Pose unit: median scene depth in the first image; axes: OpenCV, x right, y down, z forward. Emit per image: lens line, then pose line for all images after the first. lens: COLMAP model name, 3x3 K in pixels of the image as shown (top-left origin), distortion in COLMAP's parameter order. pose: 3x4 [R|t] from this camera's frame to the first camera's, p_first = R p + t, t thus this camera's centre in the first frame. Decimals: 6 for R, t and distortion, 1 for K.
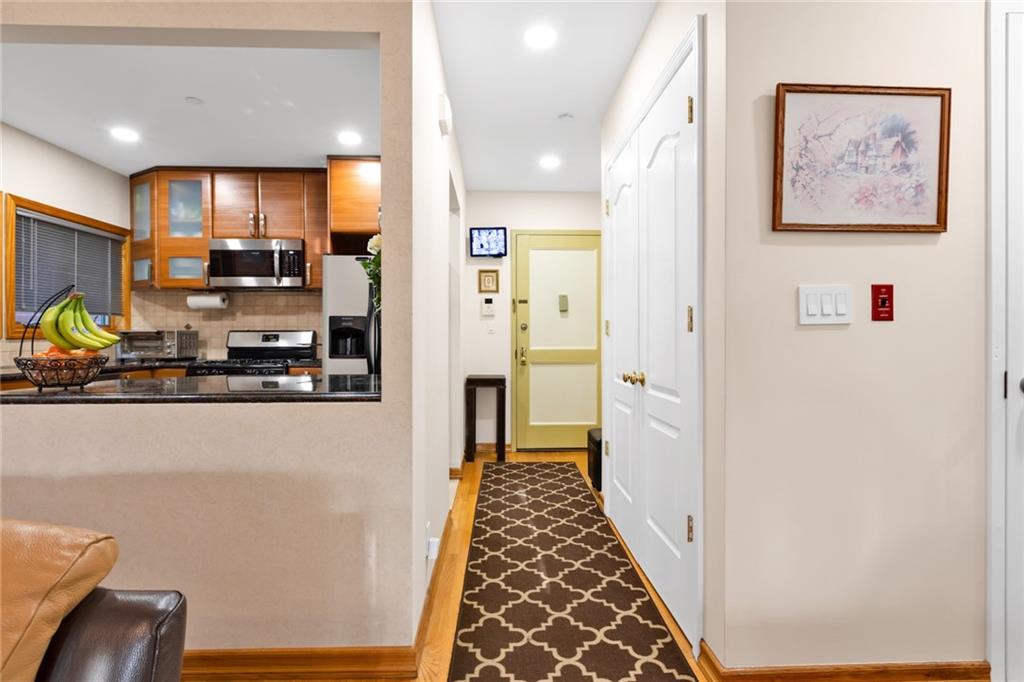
lens RADIAL K [[469.7, 0, 513.3], [0, 469.7, 338.0], [0, 0, 1]] dist [0.001261, -0.000059]
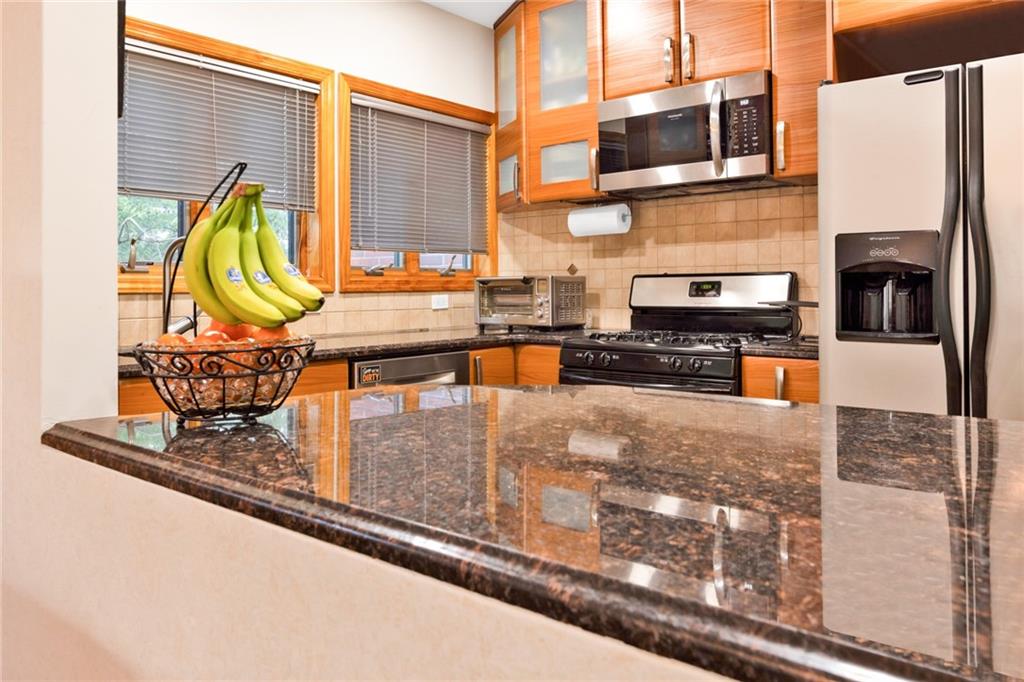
lens RADIAL K [[772.1, 0, 513.3], [0, 772.1, 283.5], [0, 0, 1]] dist [0.008325, 0.000572]
pose [[0.746125, -0.008666, -0.665749, -0.137421], [0.006253, 0.999962, -0.006008, -0.002015], [0.665776, 0.000320, 0.746151, 0.281409]]
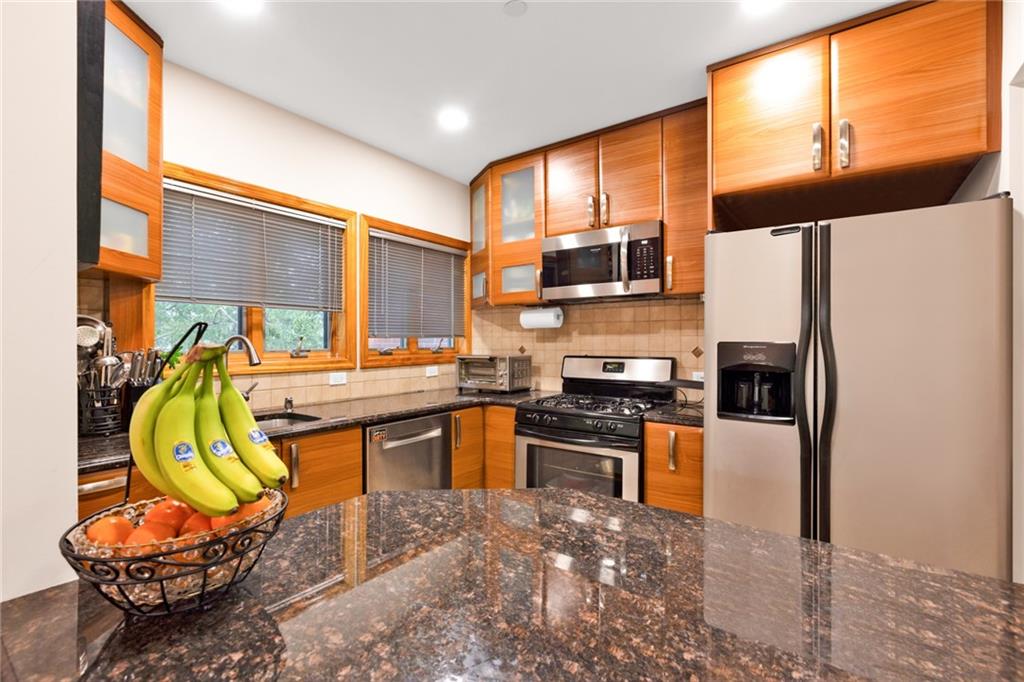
lens RADIAL K [[460.4, 0, 512.0], [0, 460.4, 341.0], [0, 0, 1]] dist [-0.001378, 0.000096]
pose [[0.790476, -0.000996, -0.612492, -0.219488], [0.000863, 0.999999, -0.000513, -0.041998], [0.612492, -0.000123, 0.790477, 0.367142]]
